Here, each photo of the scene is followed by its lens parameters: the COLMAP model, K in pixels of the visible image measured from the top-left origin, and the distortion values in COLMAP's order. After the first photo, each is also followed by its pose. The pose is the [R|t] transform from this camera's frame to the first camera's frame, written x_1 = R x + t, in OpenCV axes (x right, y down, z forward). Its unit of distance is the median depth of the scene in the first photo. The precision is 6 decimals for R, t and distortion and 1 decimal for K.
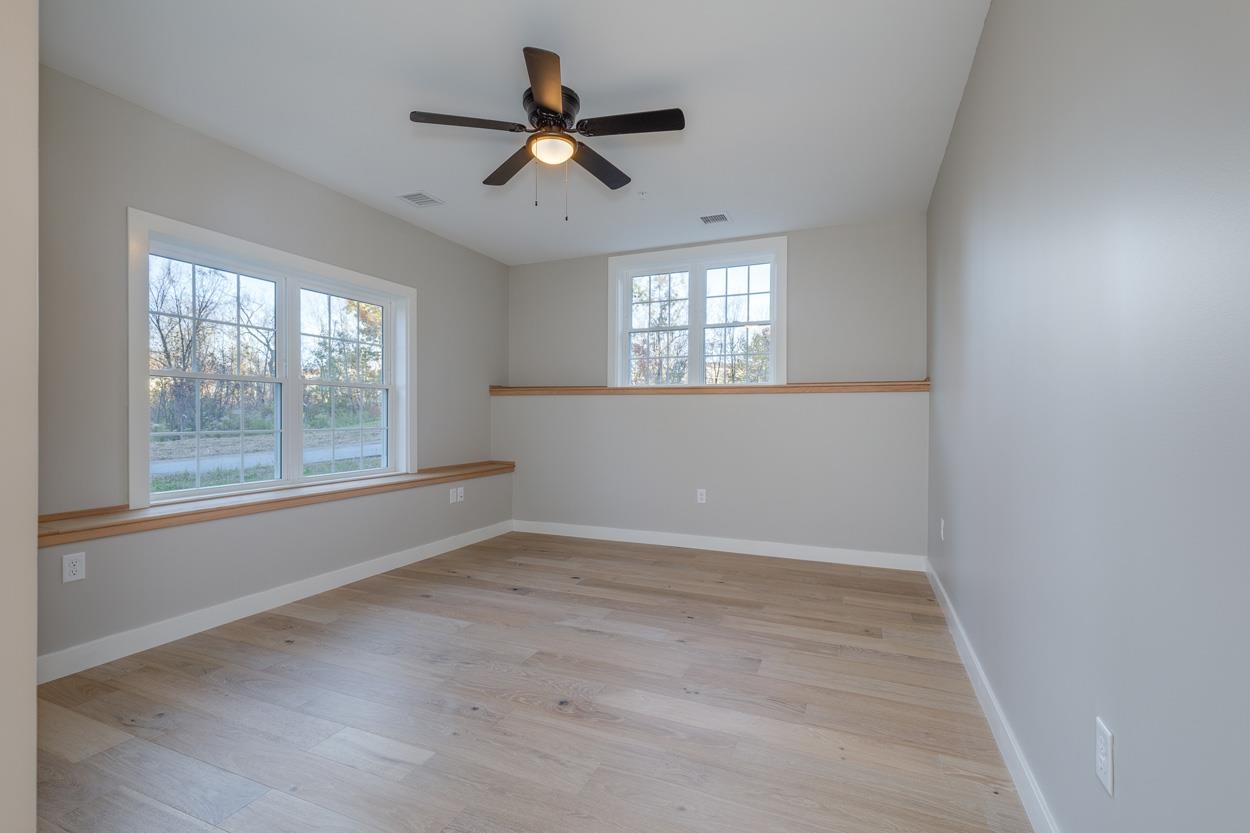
lens RADIAL K [[728.4, 0, 619.6], [0, 728.4, 385.1], [0, 0, 1]] dist [0.000646, -0.000192]
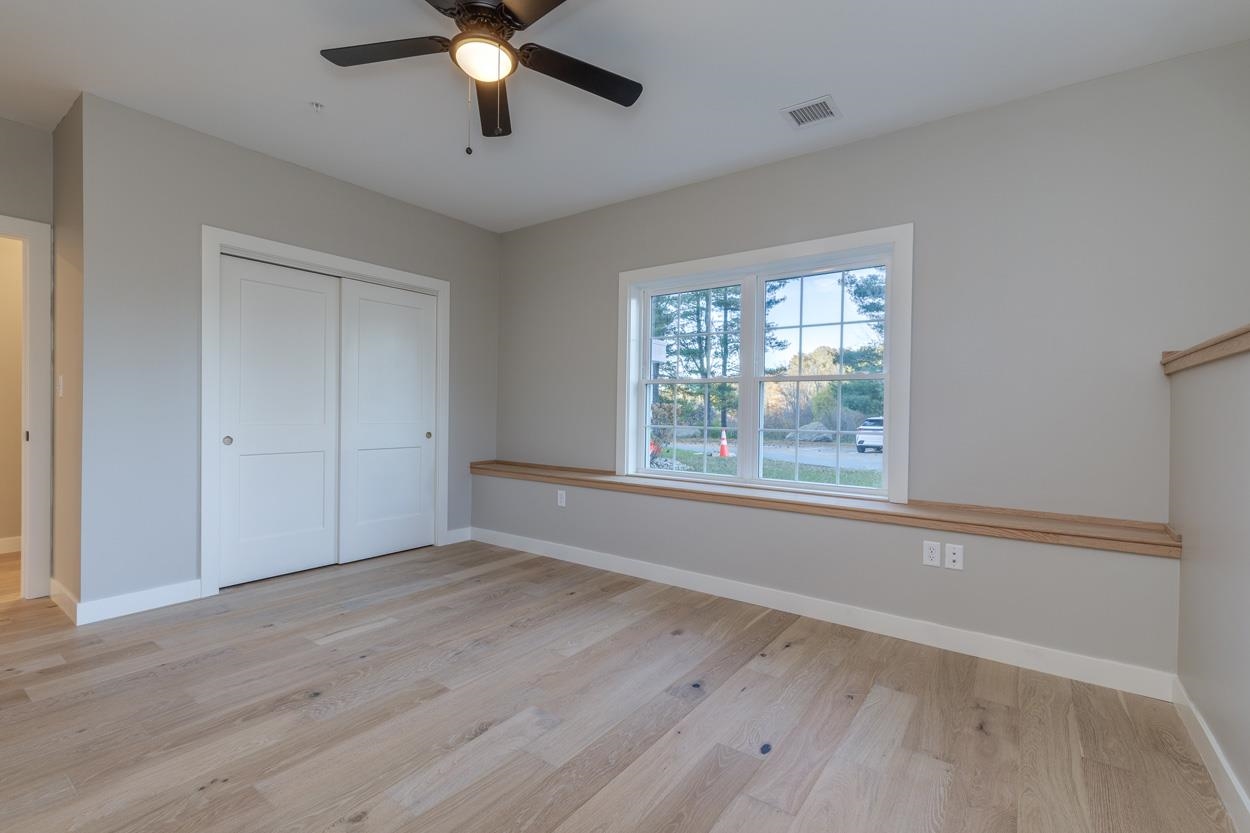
lens RADIAL K [[567.4, 0, 597.0], [0, 567.4, 416.9], [0, 0, 1]] dist [-0.000429, -0.000301]
pose [[-0.326071, 0.001659, -0.945344, 0.387490], [0.021449, 0.999754, -0.005644, 0.051130], [0.945102, -0.022117, -0.326026, 1.190124]]
